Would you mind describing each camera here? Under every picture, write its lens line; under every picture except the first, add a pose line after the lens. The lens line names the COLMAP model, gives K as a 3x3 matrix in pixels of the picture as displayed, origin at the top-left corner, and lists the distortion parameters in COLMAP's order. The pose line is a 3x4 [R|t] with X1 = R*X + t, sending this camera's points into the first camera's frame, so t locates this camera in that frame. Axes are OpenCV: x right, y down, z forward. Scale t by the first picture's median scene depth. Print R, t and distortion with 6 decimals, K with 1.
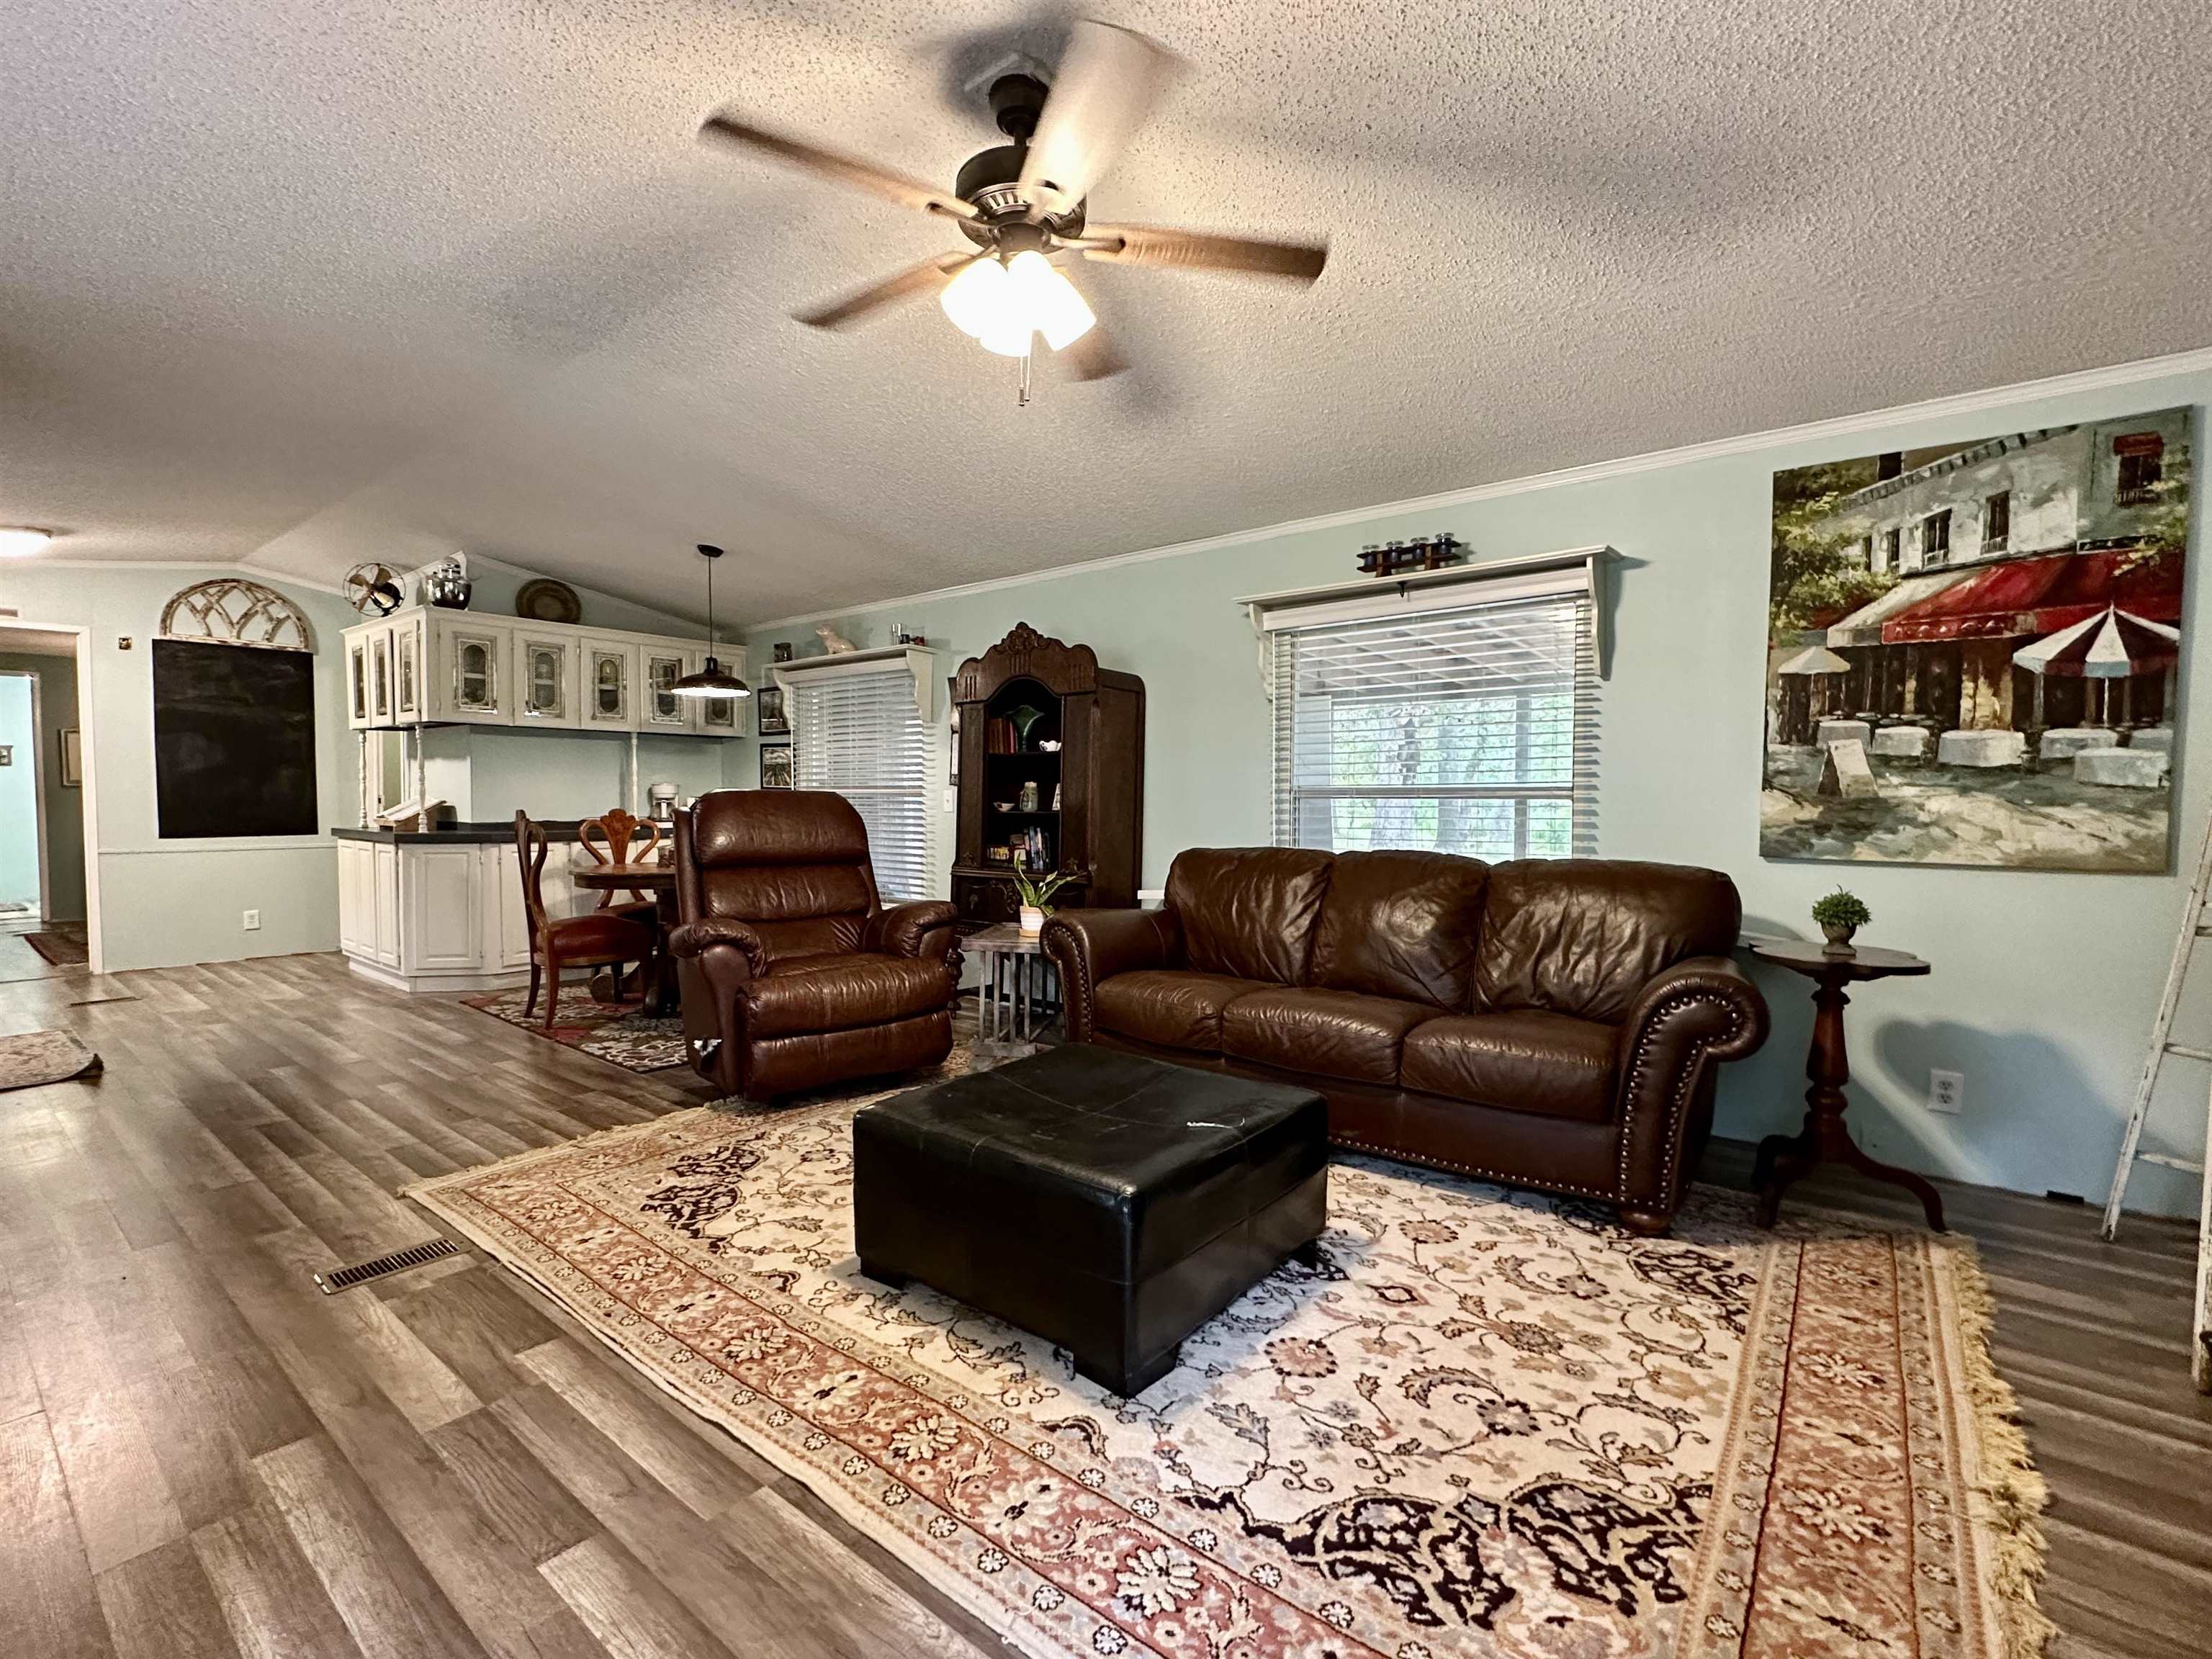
lens RADIAL K [[980.2, 0, 1106.1], [0, 980.2, 835.1], [0, 0, 1]] dist [-0.002221, -0.000110]
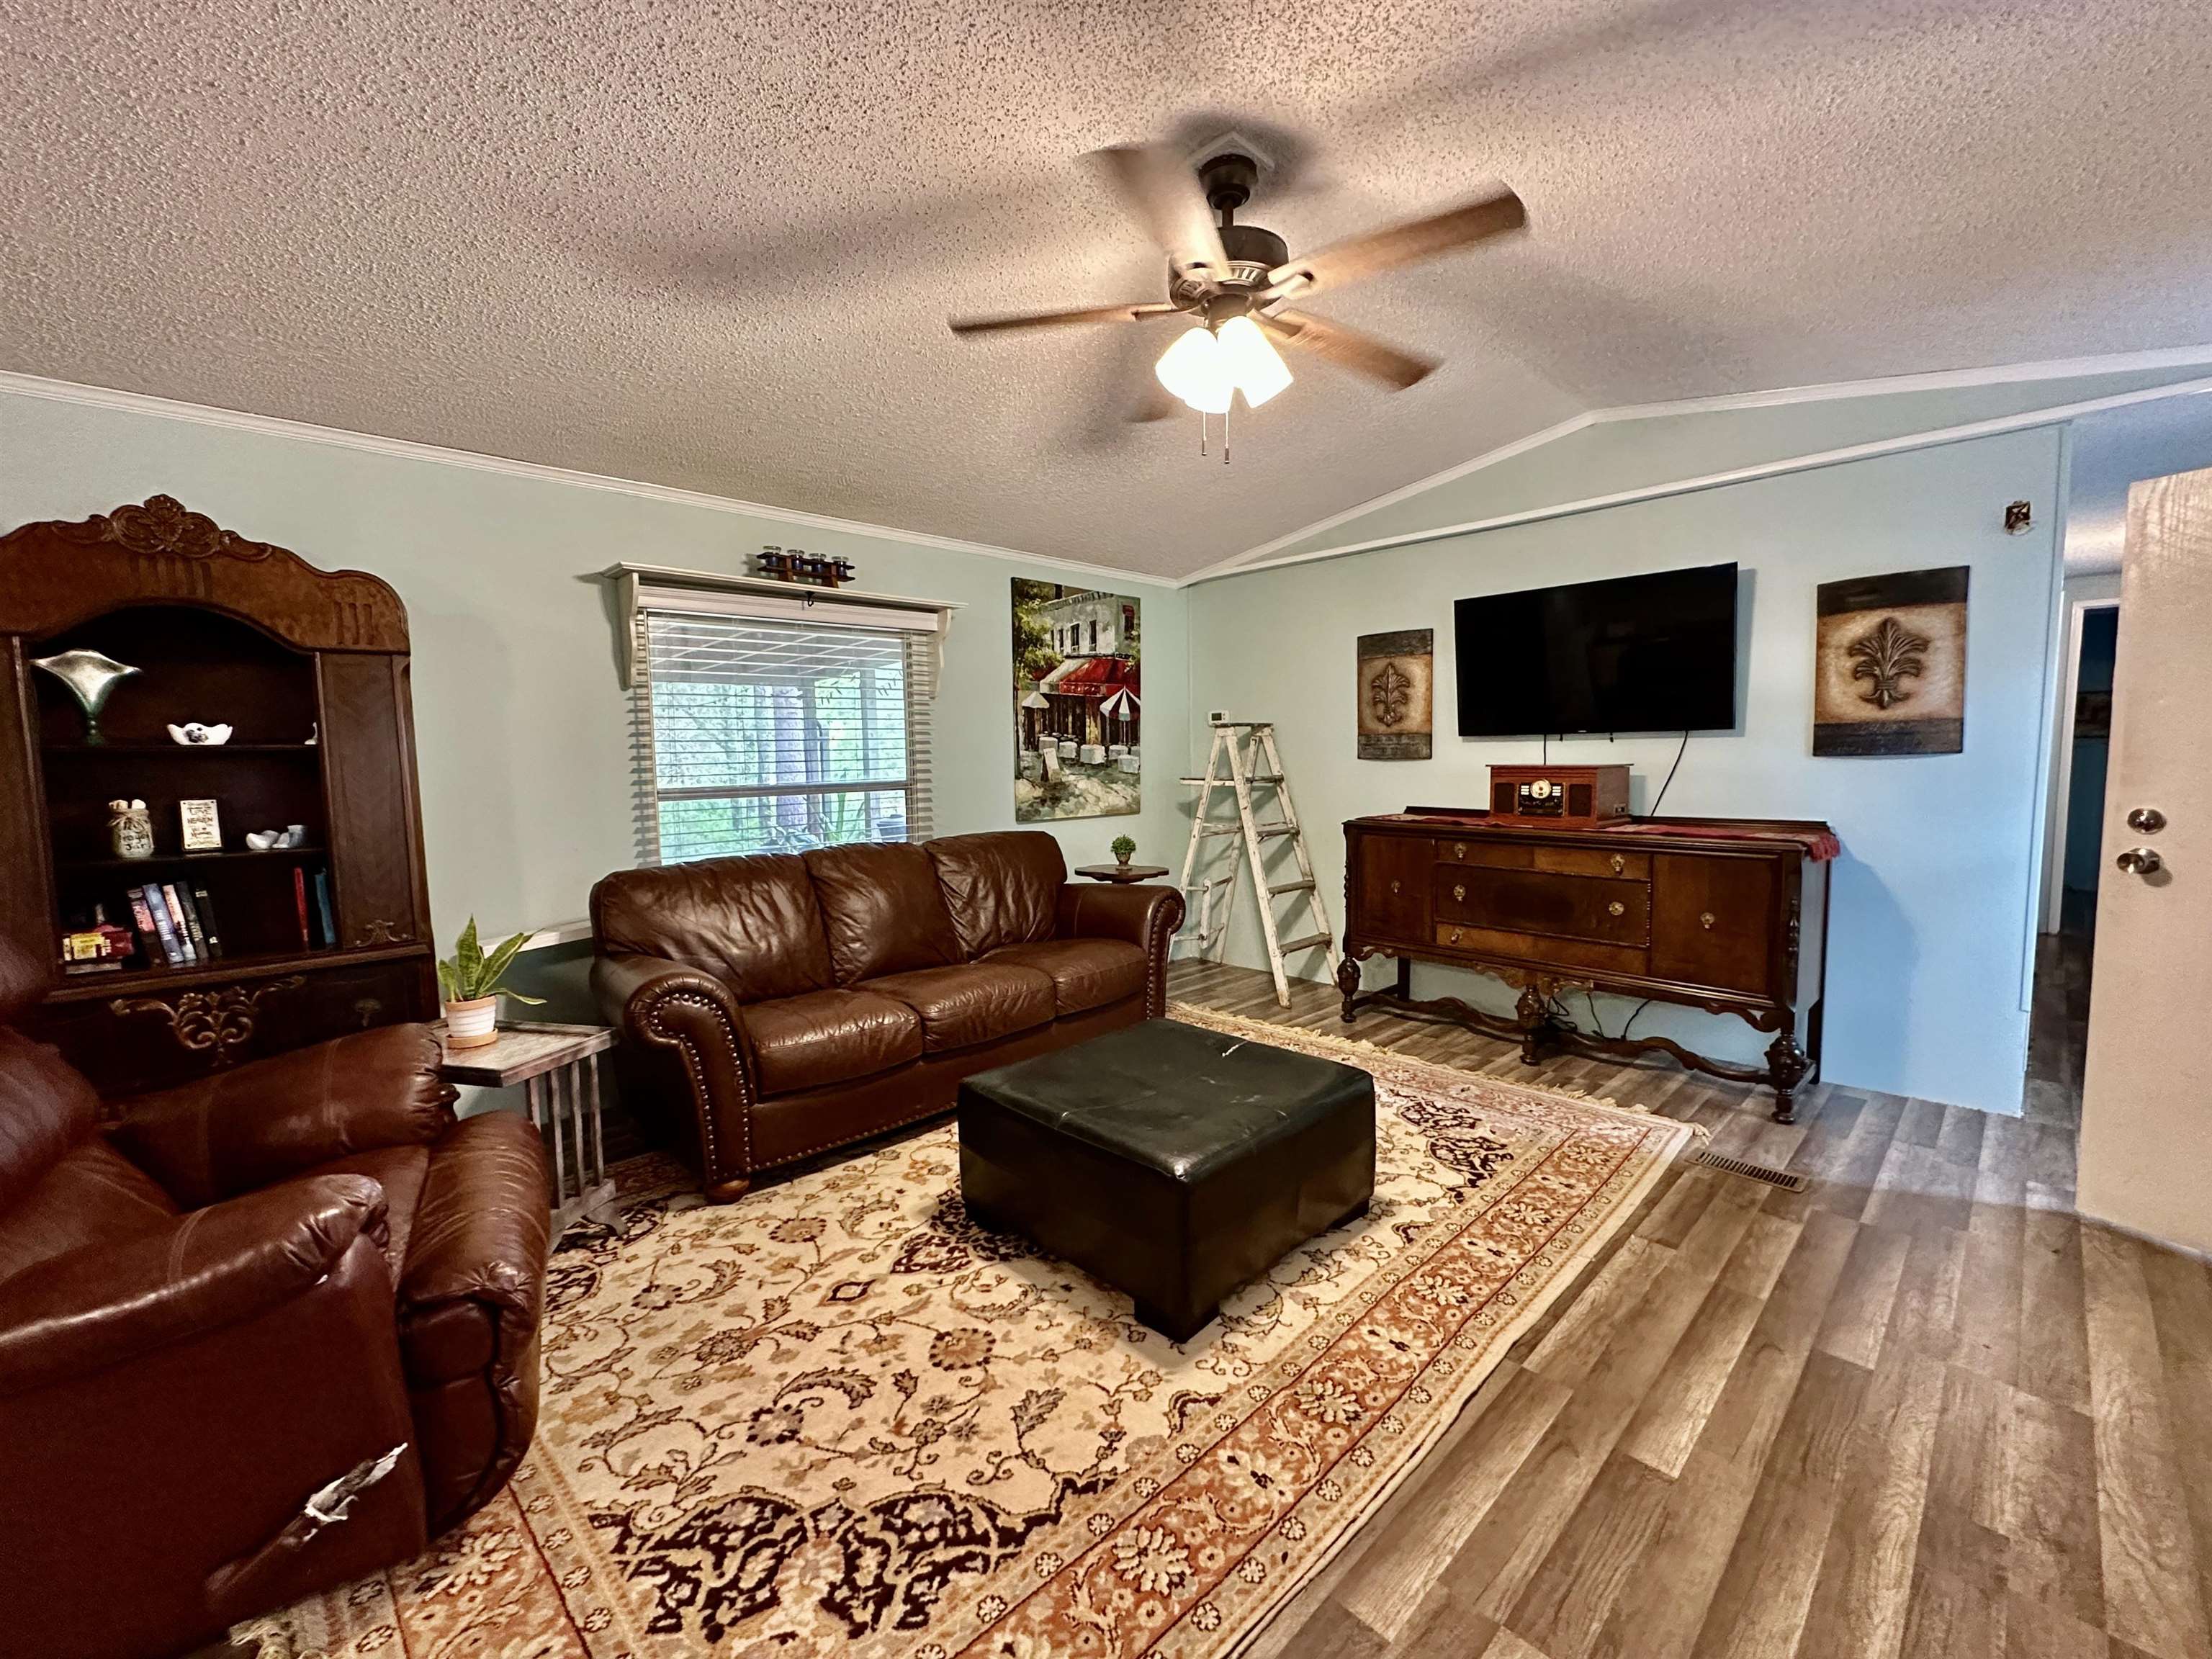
lens RADIAL K [[880.1, 0, 1117.6], [0, 880.1, 831.6], [0, 0, 1]] dist [-0.001404, 0.000081]
pose [[0.142948, -0.092801, 0.985370, -0.824015], [0.055758, 0.994768, 0.085597, -0.086041], [-0.988158, 0.042706, 0.147375, 0.732363]]
